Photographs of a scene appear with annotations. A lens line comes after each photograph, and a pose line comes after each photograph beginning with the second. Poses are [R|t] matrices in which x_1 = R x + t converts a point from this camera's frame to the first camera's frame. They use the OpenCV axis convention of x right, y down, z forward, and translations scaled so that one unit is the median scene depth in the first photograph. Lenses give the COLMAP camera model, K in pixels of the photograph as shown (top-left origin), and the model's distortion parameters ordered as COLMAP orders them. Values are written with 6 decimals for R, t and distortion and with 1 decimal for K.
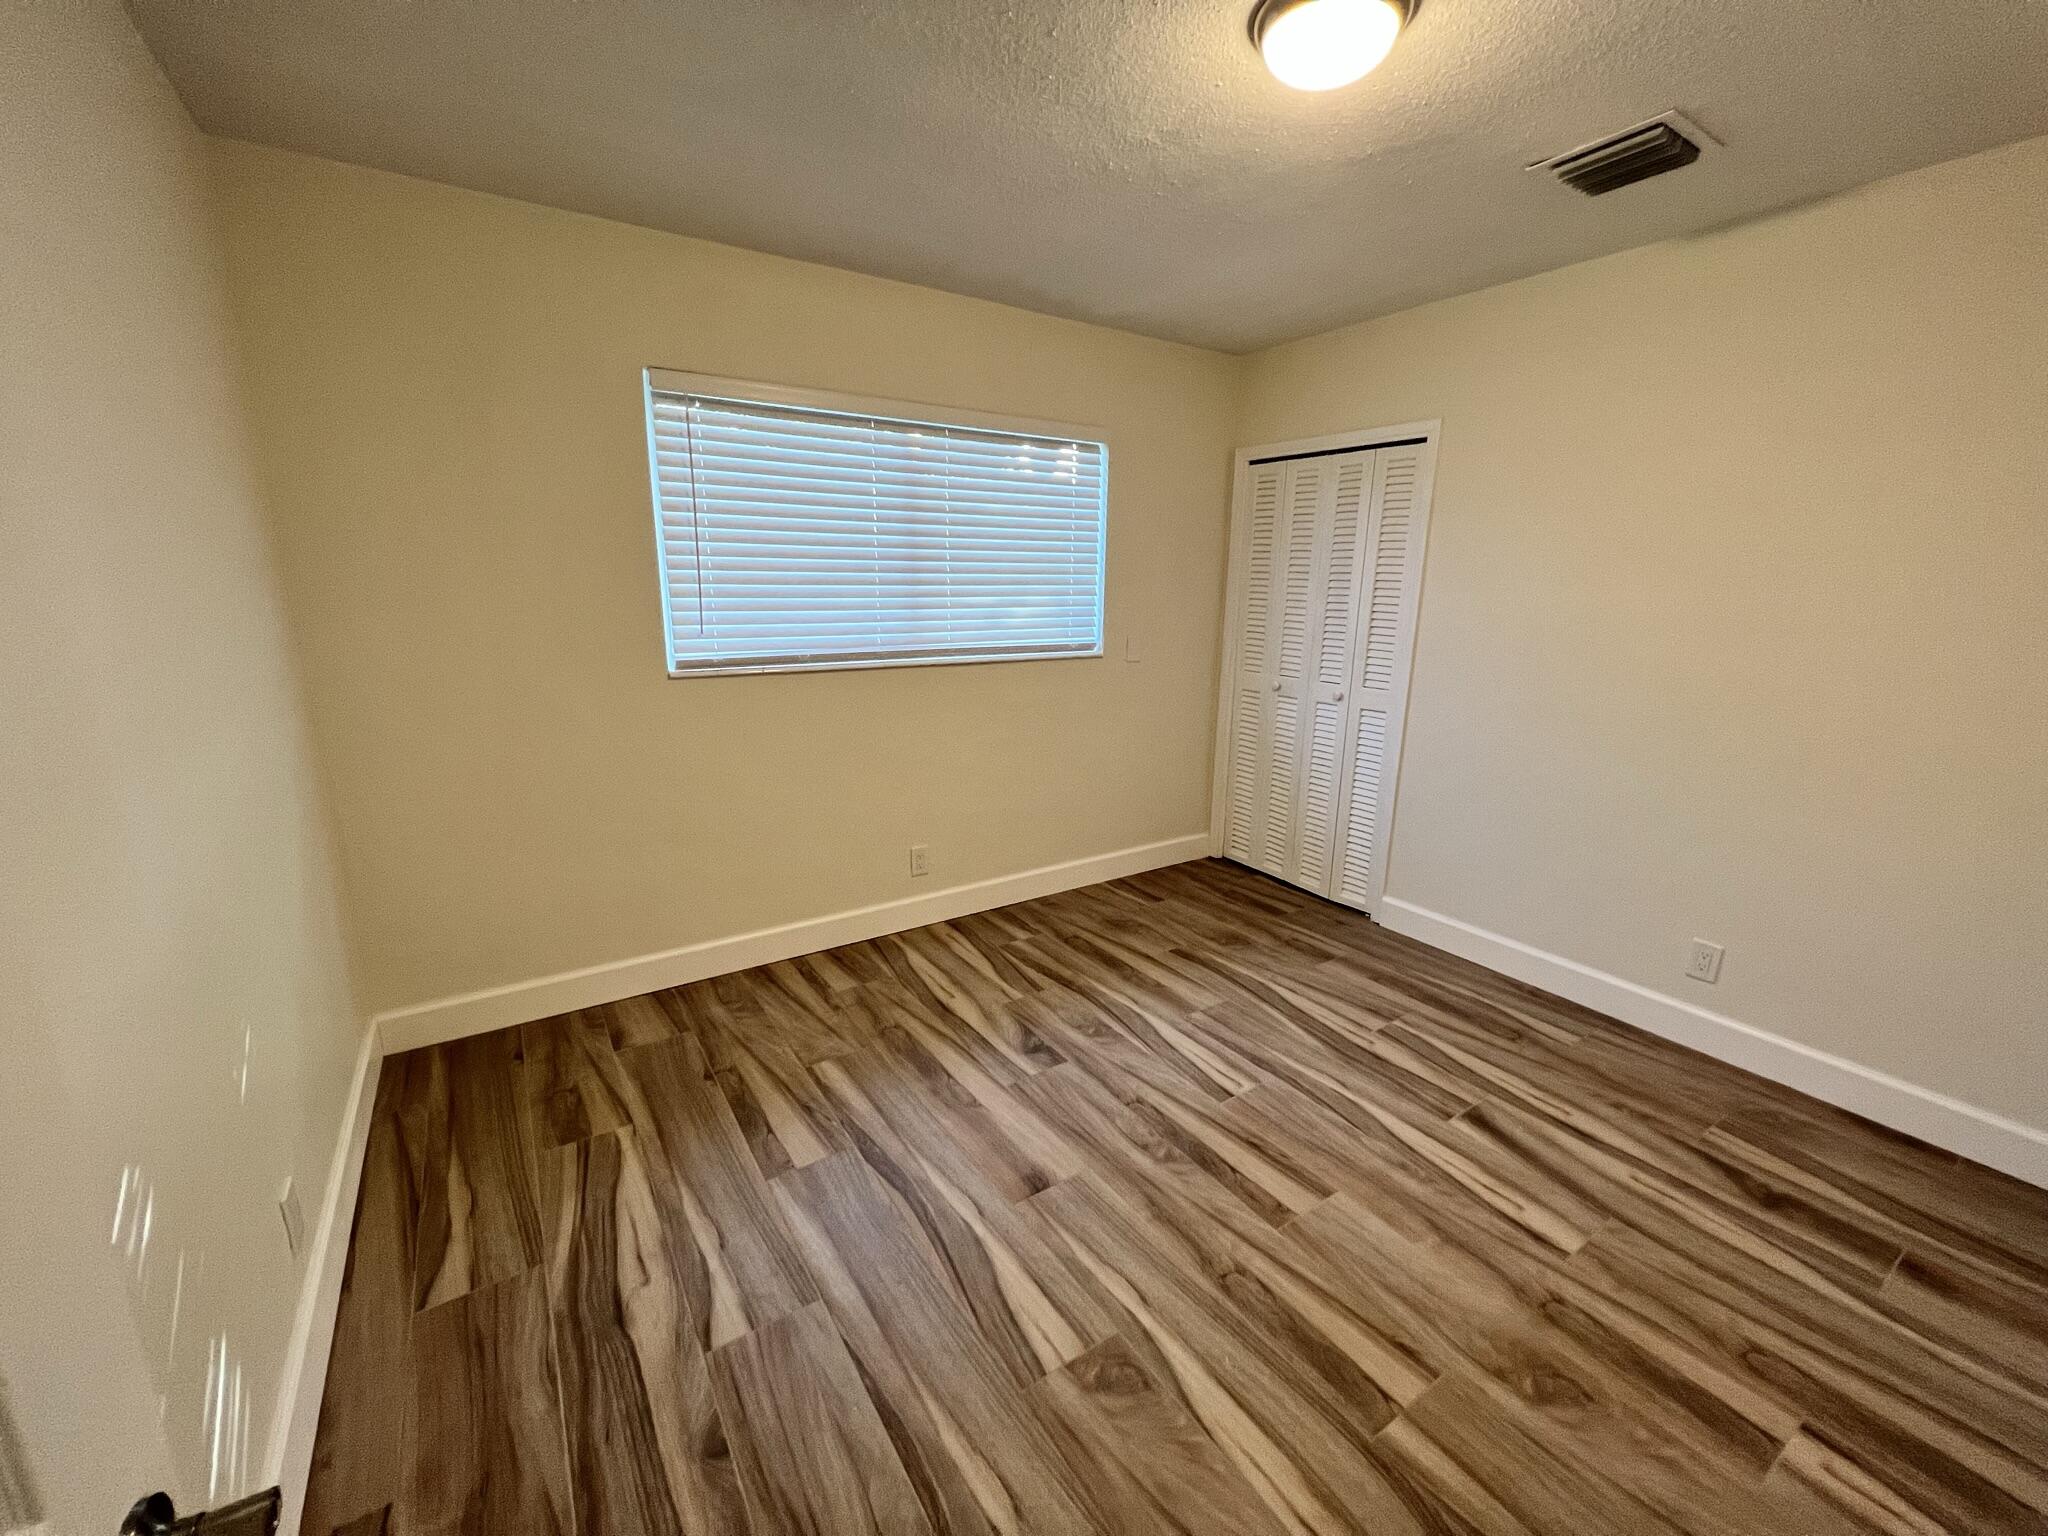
lens RADIAL K [[820.7, 0, 1021.9], [0, 820.7, 772.9], [0, 0, 1]] dist [-0.001565, 0.000626]
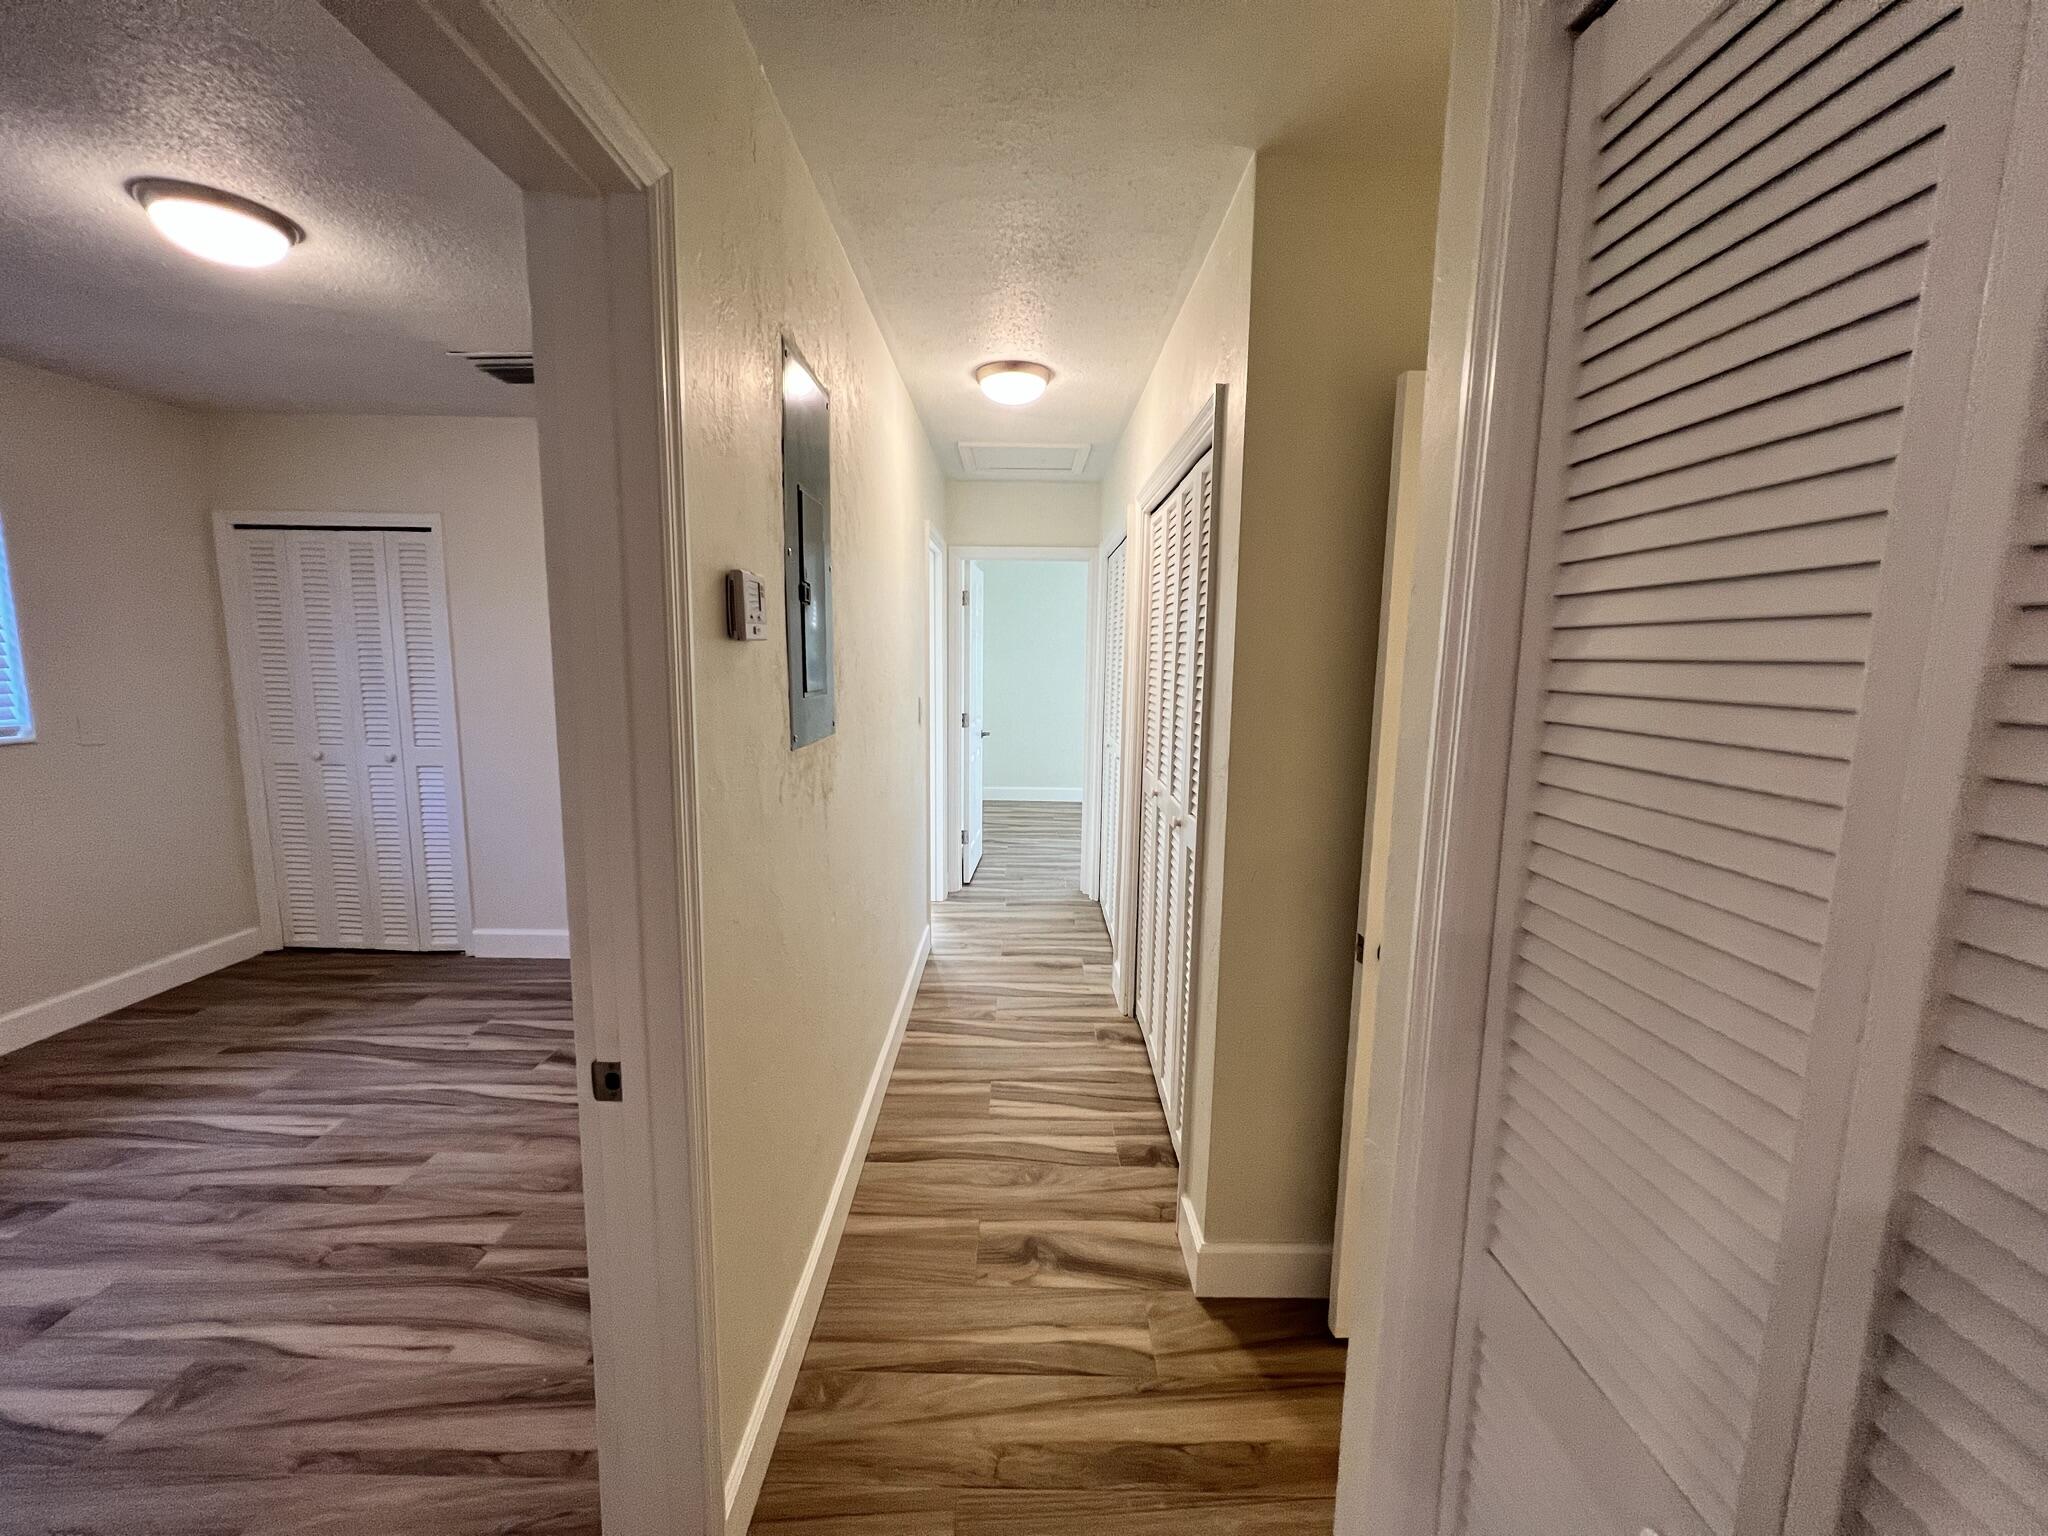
lens RADIAL K [[820.7, 0, 1022.6], [0, 820.7, 763.1], [0, 0, 1]] dist [-0.001565, 0.000626]
pose [[0.553716, -0.117580, 0.824362, -0.041738], [0.190455, 0.981622, 0.012083, 0.071107], [-0.810632, 0.150313, 0.565934, -0.320079]]
